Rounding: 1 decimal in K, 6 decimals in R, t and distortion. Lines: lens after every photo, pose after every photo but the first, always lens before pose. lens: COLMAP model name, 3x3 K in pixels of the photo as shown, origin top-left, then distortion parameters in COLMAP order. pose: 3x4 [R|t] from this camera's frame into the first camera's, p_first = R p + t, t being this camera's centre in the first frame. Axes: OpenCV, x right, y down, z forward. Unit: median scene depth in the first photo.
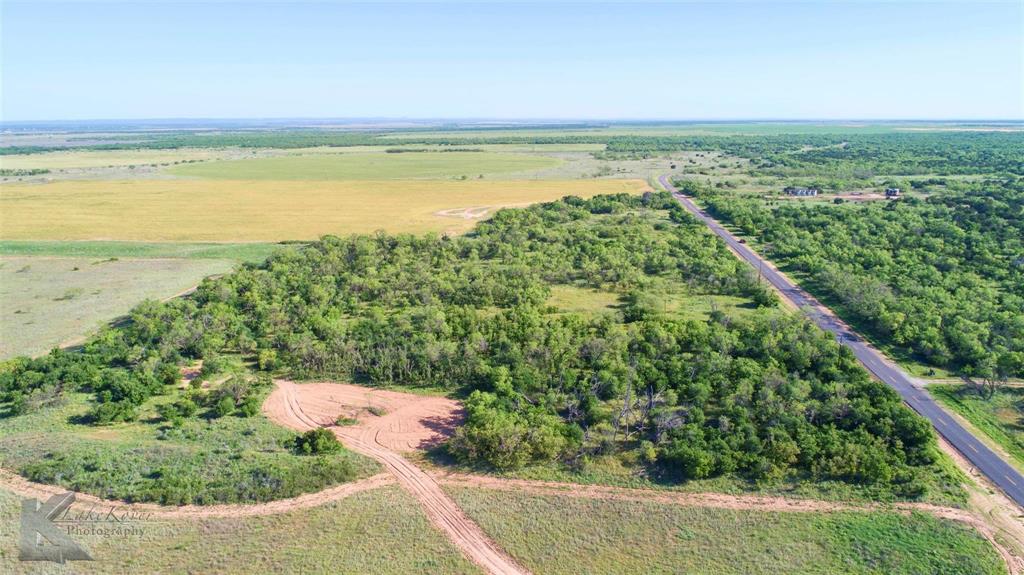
lens RADIAL K [[688.2, 0, 512.0], [0, 688.2, 287.5], [0, 0, 1]] dist [-0.014248, 0.008007]
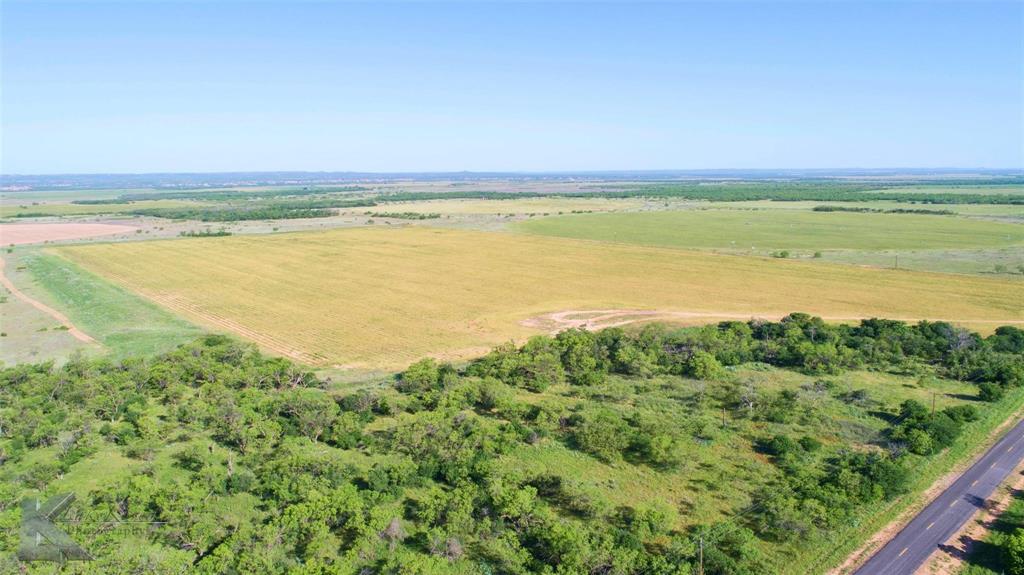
lens RADIAL K [[688.2, 0, 512.0], [0, 688.2, 287.5], [0, 0, 1]] dist [-0.014248, 0.008007]
pose [[0.731875, 0.112144, -0.672148, 0.523920], [-0.159346, 0.987184, -0.008799, -0.220730], [0.662547, 0.113544, 0.740365, 0.916878]]
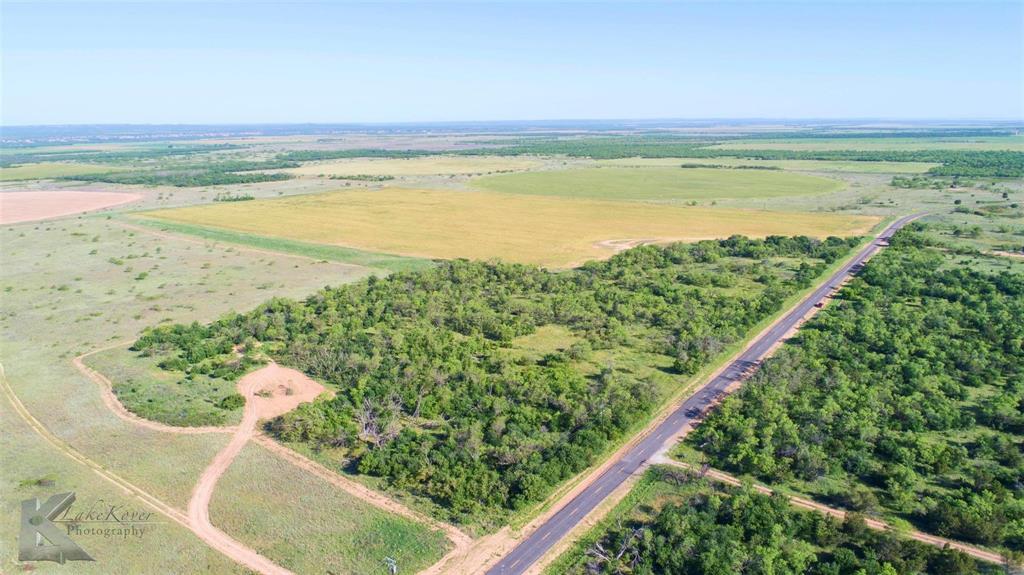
lens RADIAL K [[688.2, 0, 512.0], [0, 688.2, 287.5], [0, 0, 1]] dist [-0.014248, 0.008007]
pose [[0.866921, 0.115289, -0.484929, 0.571771], [-0.115246, 0.992883, 0.030024, -0.094827], [0.484939, 0.029858, 0.874038, -0.073212]]
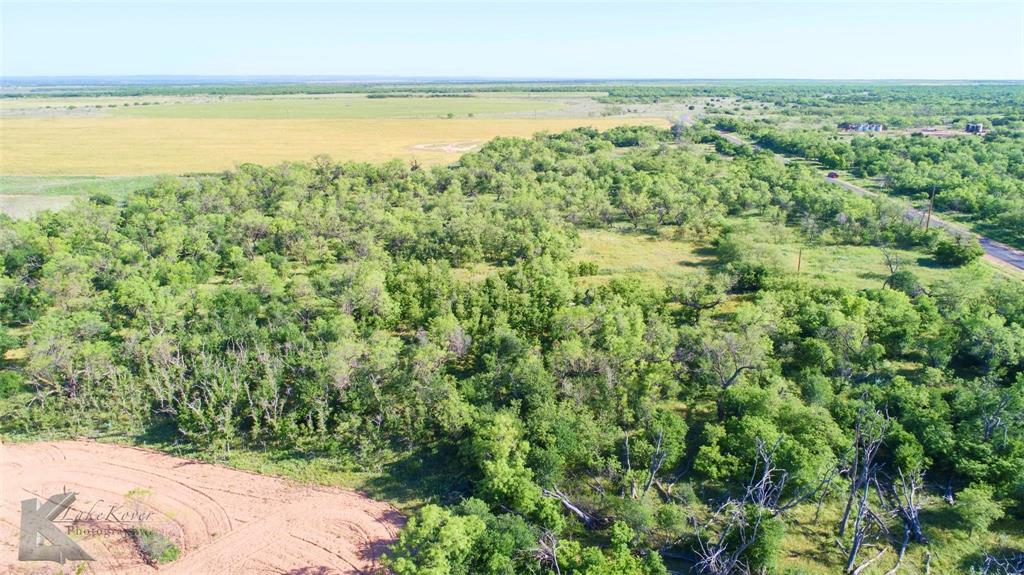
lens RADIAL K [[688.2, 0, 512.0], [0, 688.2, 287.5], [0, 0, 1]] dist [-0.014248, 0.008007]
pose [[0.999934, 0.001575, 0.011383, -0.008451], [-0.002194, 0.998505, 0.054624, 0.014957], [-0.011279, -0.054646, 0.998442, 0.391607]]
